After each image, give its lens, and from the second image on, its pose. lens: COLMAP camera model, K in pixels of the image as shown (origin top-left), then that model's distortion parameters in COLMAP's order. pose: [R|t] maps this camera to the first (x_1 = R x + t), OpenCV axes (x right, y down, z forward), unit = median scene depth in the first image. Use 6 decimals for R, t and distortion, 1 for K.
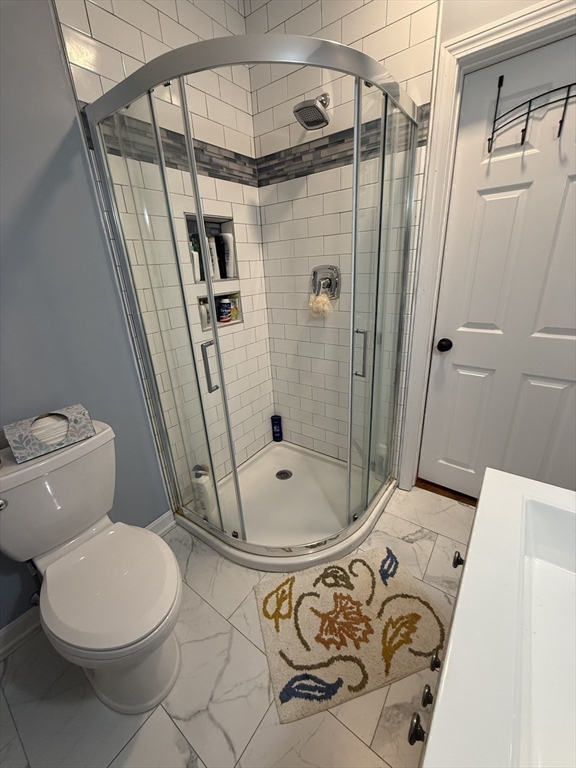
lens RADIAL K [[307.5, 0, 288.3], [0, 307.5, 382.2], [0, 0, 1]] dist [0.002622, -0.000802]
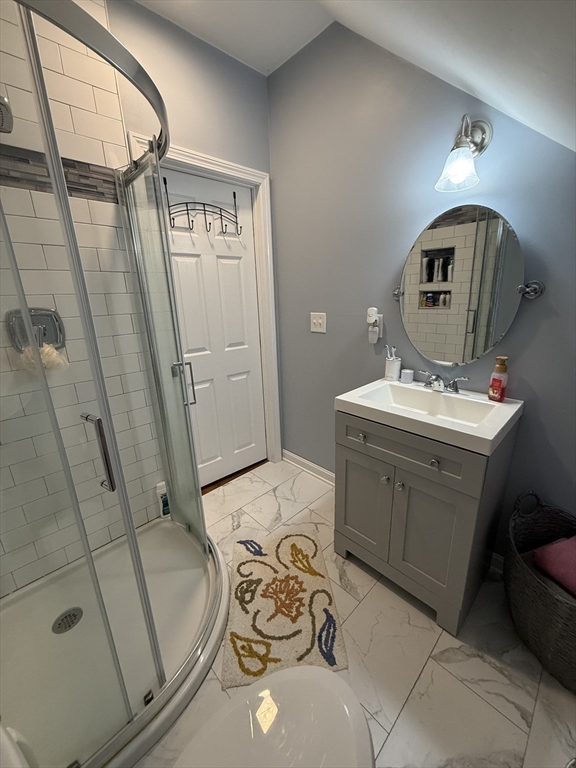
lens RADIAL K [[307.5, 0, 287.9], [0, 307.5, 382.9], [0, 0, 1]] dist [0.002622, -0.000802]
pose [[0.170216, -0.228276, 0.958601, -0.730474], [0.373278, 0.915238, 0.151667, -0.128384], [-0.911970, 0.332009, 0.240999, 0.429290]]
